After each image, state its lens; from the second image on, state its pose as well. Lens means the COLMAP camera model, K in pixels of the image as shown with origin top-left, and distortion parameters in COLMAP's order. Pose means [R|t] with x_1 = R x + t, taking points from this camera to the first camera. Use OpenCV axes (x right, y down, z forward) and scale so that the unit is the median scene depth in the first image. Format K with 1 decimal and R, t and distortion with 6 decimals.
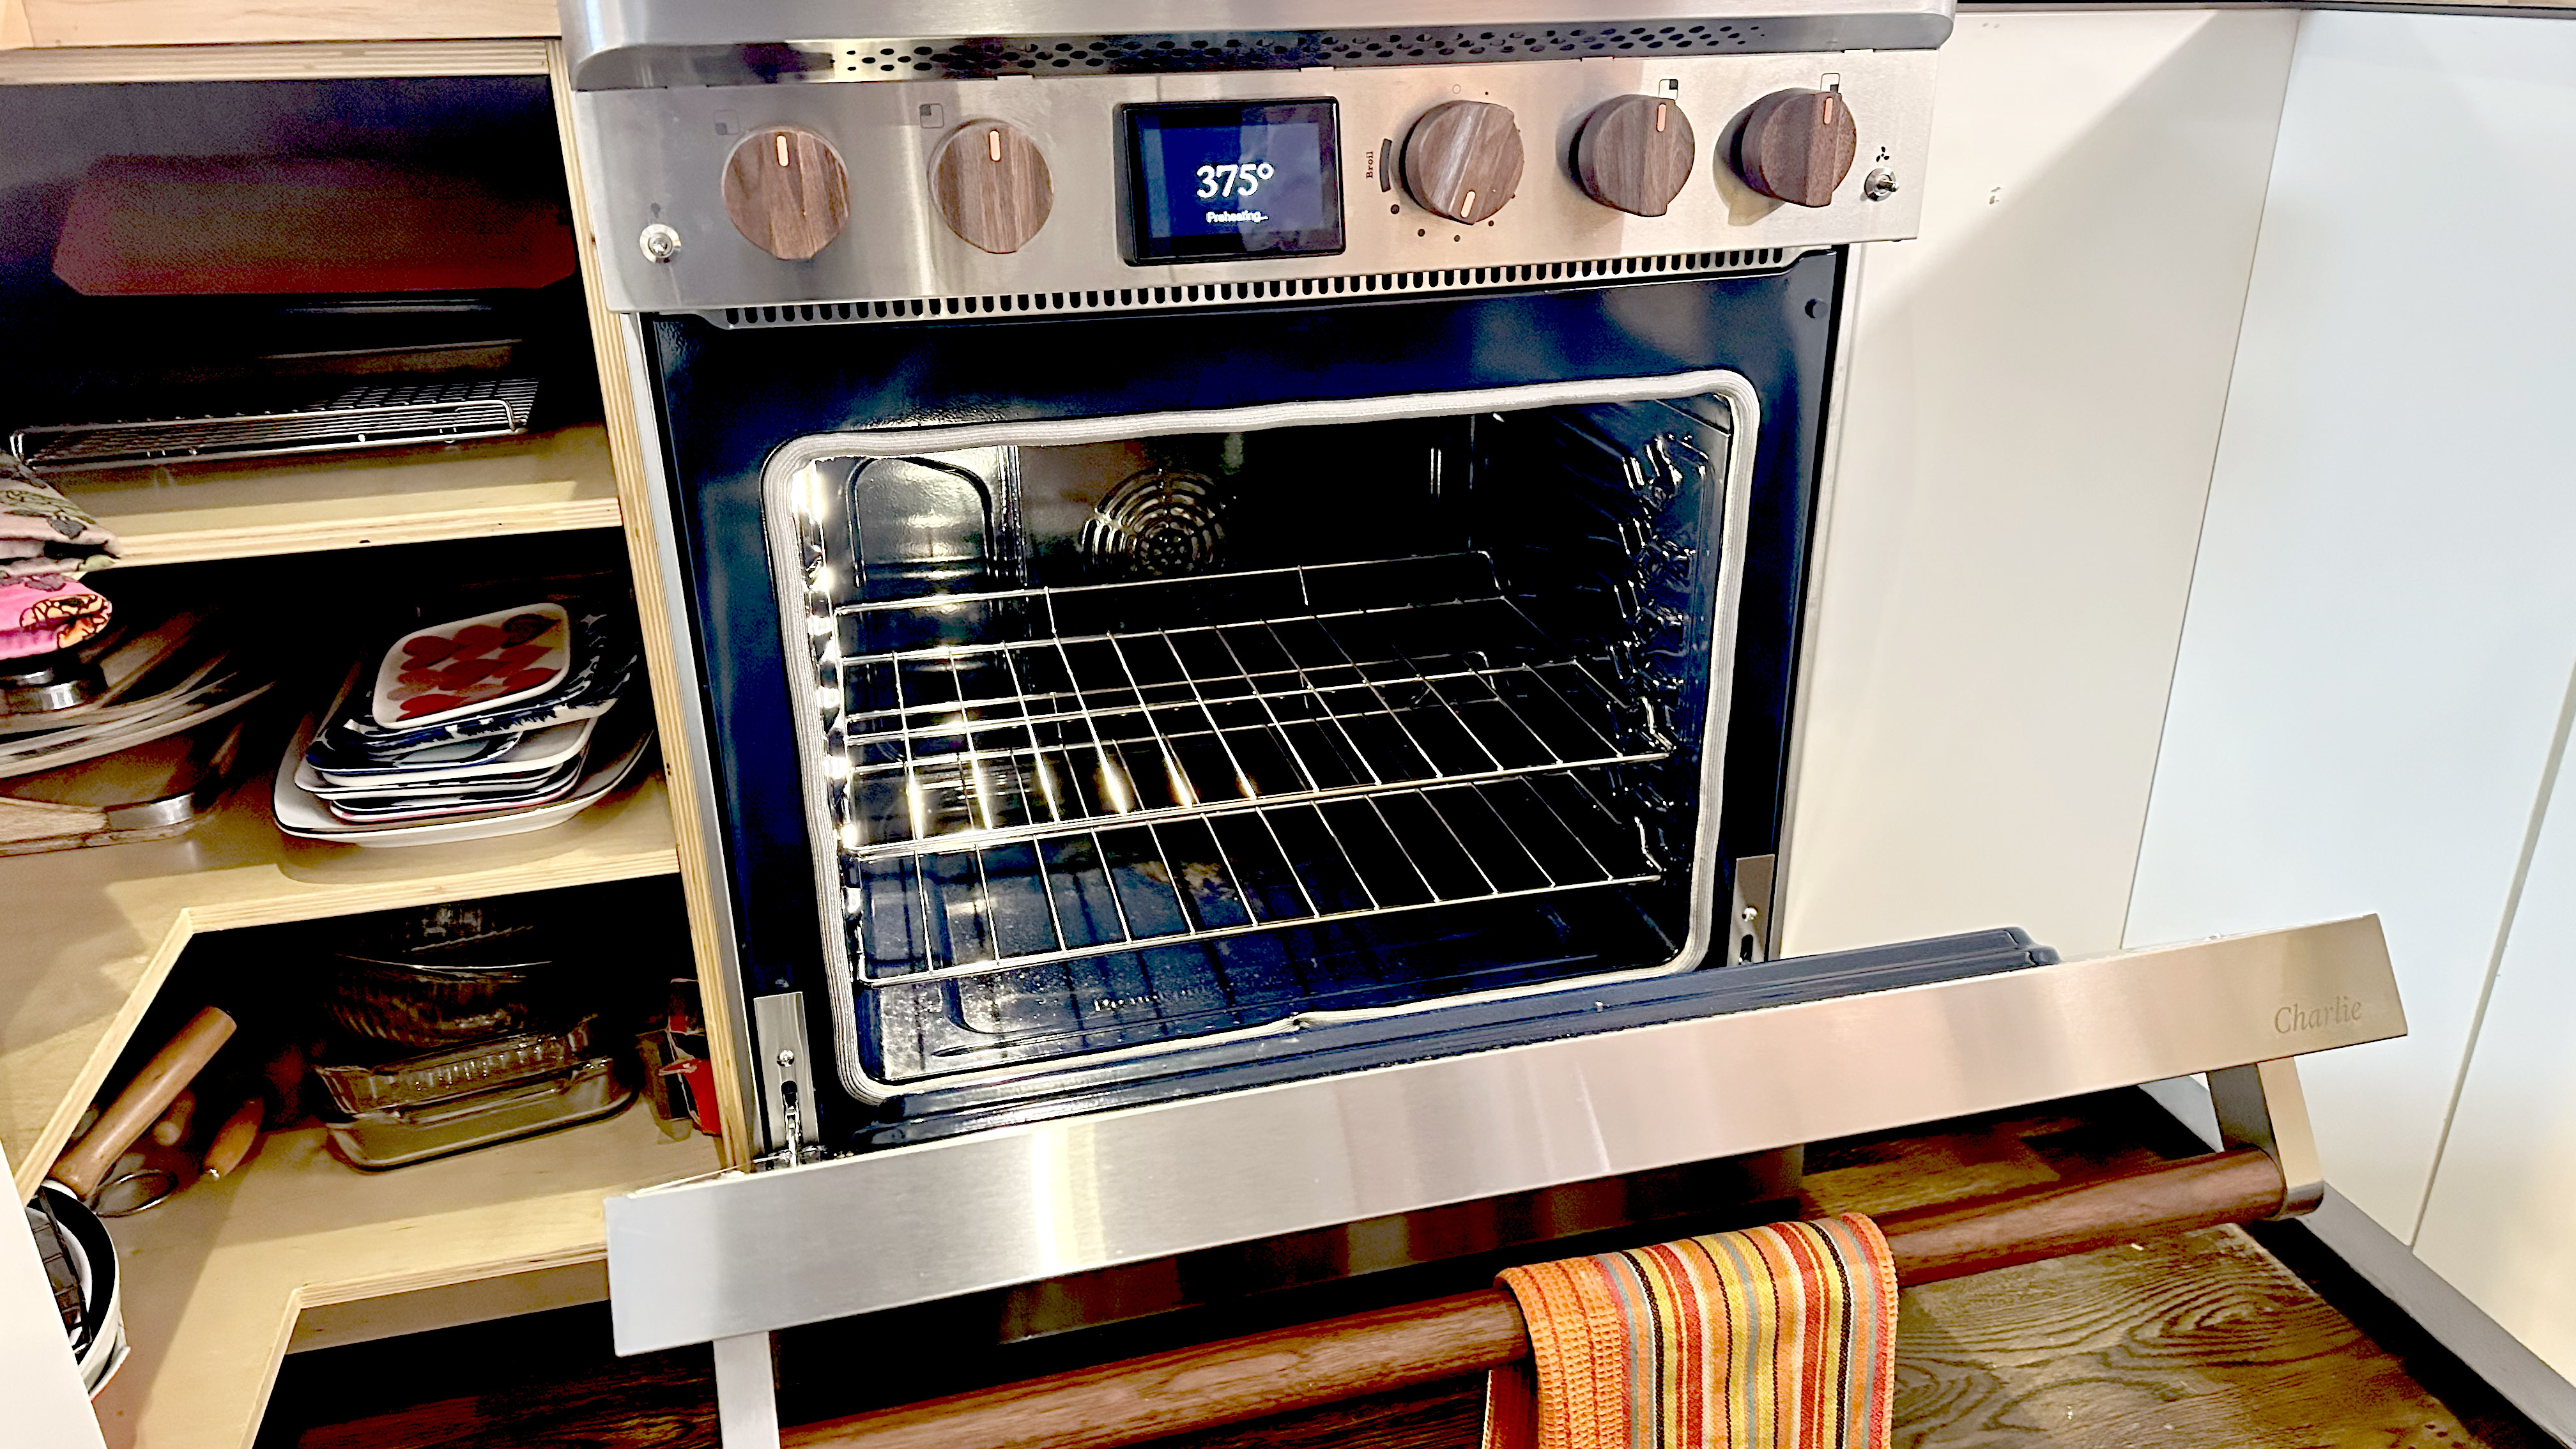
lens RADIAL K [[1827.0, 0, 1297.1], [0, 1827.0, 715.9], [0, 0, 1]] dist [0.005418, 0.009583]
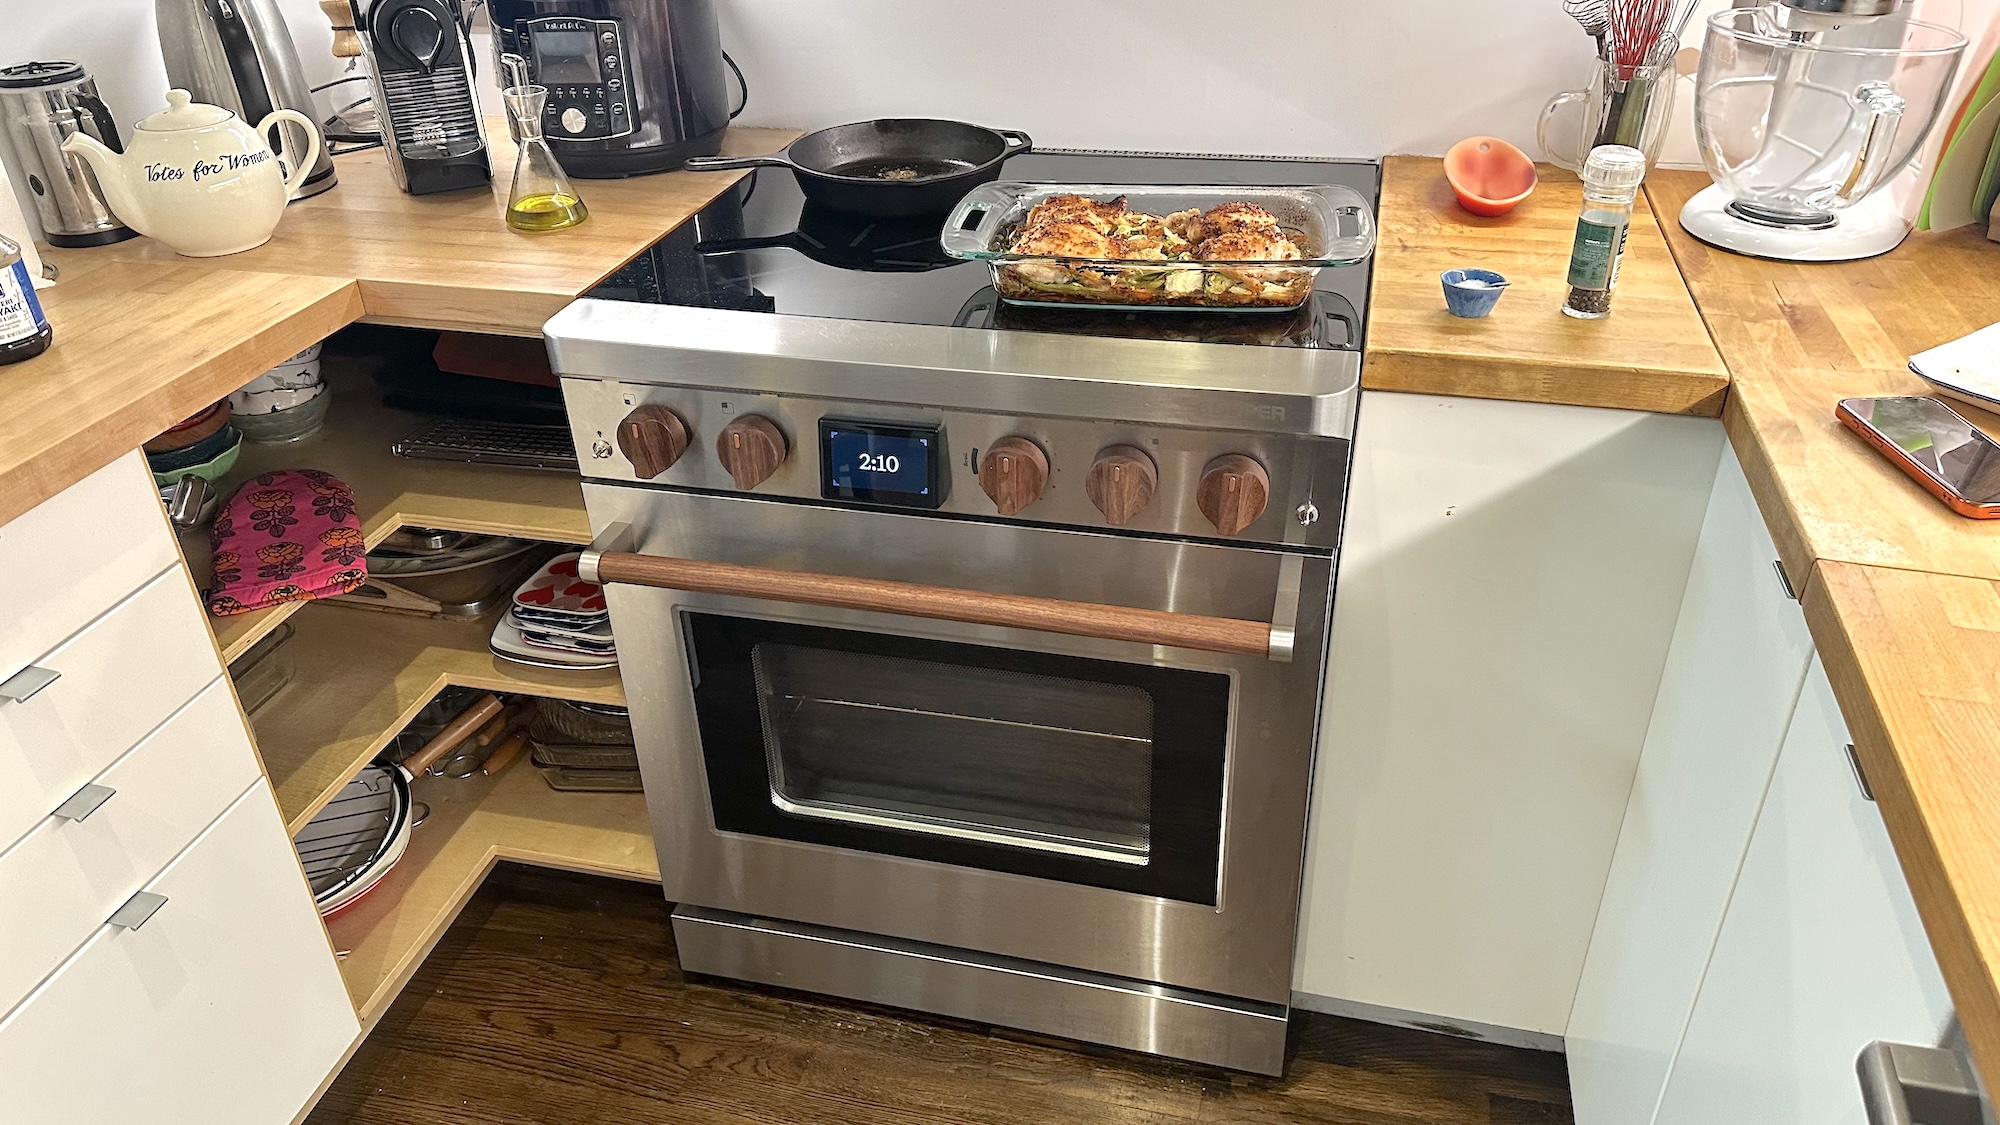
lens RADIAL K [[1416.1, 0, 1007.8], [0, 1416.1, 559.2], [0, 0, 1]] dist [0.048640, 0.001881]
pose [[0.879780, 0.236570, -0.412338, 0.571323], [-0.172984, 0.967232, 0.185844, -0.413891], [0.442791, -0.092174, 0.891874, -0.147858]]
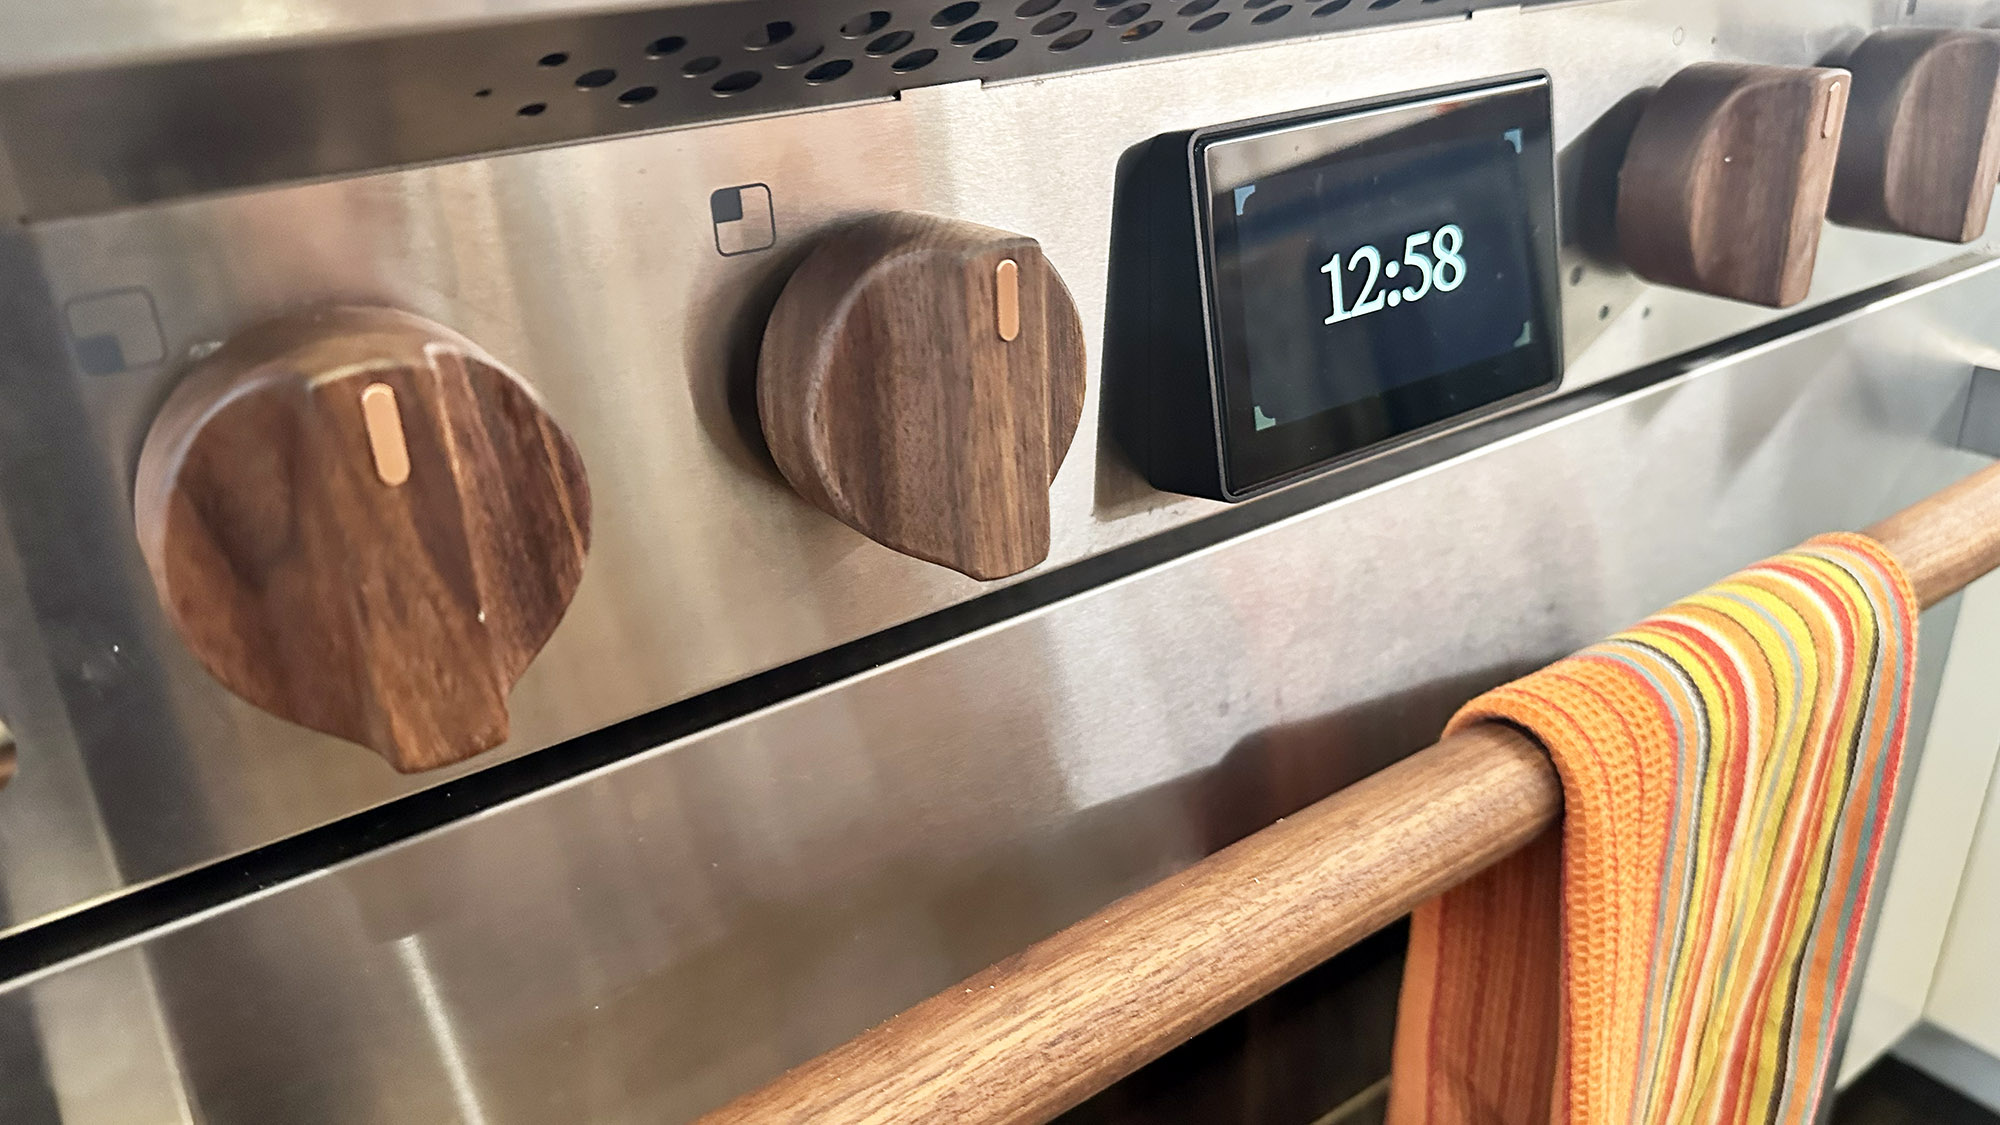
lens RADIAL K [[1418.5, 0, 981.4], [0, 1418.5, 566.0], [0, 0, 1]] dist [0.005418, 0.009583]
pose [[0.949107, -0.174249, 0.262362, -0.199962], [0.165736, 0.984668, 0.054413, -0.223660], [-0.267821, -0.008161, 0.963434, 0.602732]]
